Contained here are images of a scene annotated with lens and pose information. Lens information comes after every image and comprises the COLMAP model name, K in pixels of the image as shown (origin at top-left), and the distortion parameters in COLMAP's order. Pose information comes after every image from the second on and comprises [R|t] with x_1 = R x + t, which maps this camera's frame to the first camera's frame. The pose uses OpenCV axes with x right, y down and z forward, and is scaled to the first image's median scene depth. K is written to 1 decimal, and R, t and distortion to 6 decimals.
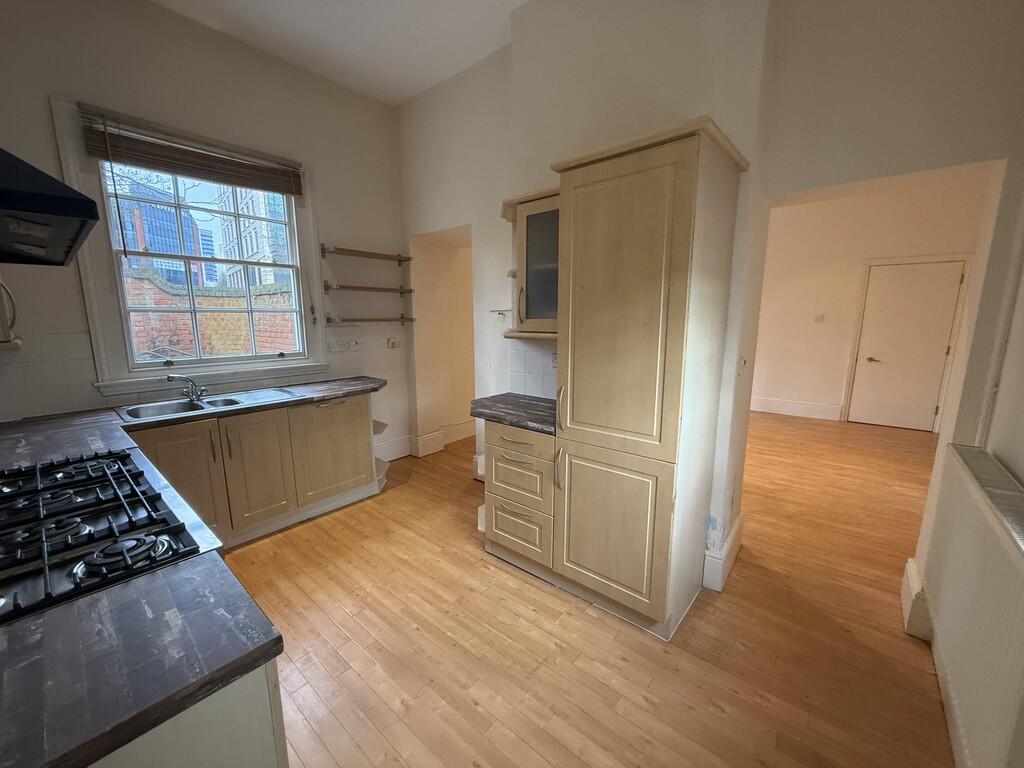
lens RADIAL K [[407.1, 0, 510.9], [0, 407.1, 386.6], [0, 0, 1]] dist [-0.001233, 0.000125]
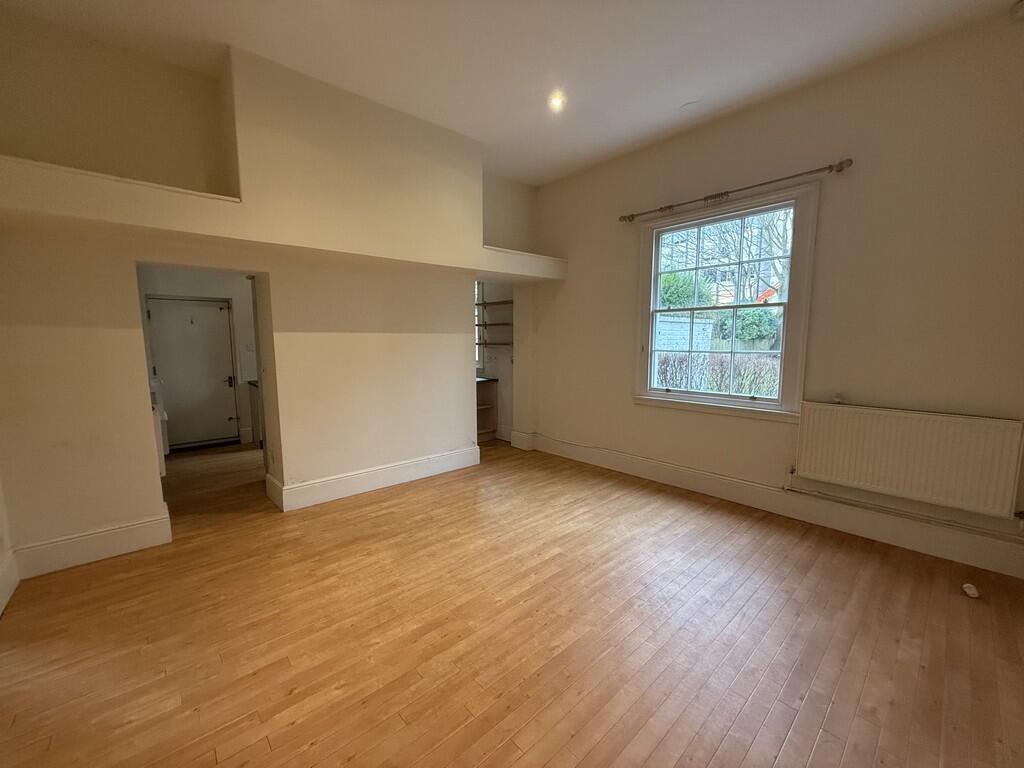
lens RADIAL K [[407.1, 0, 510.9], [0, 407.1, 386.6], [0, 0, 1]] dist [-0.001233, 0.000125]
pose [[-0.137437, 0.109073, -0.984487, 1.307340], [-0.174812, 0.975646, 0.132498, -0.247001], [0.974962, 0.190310, -0.115023, 1.354217]]
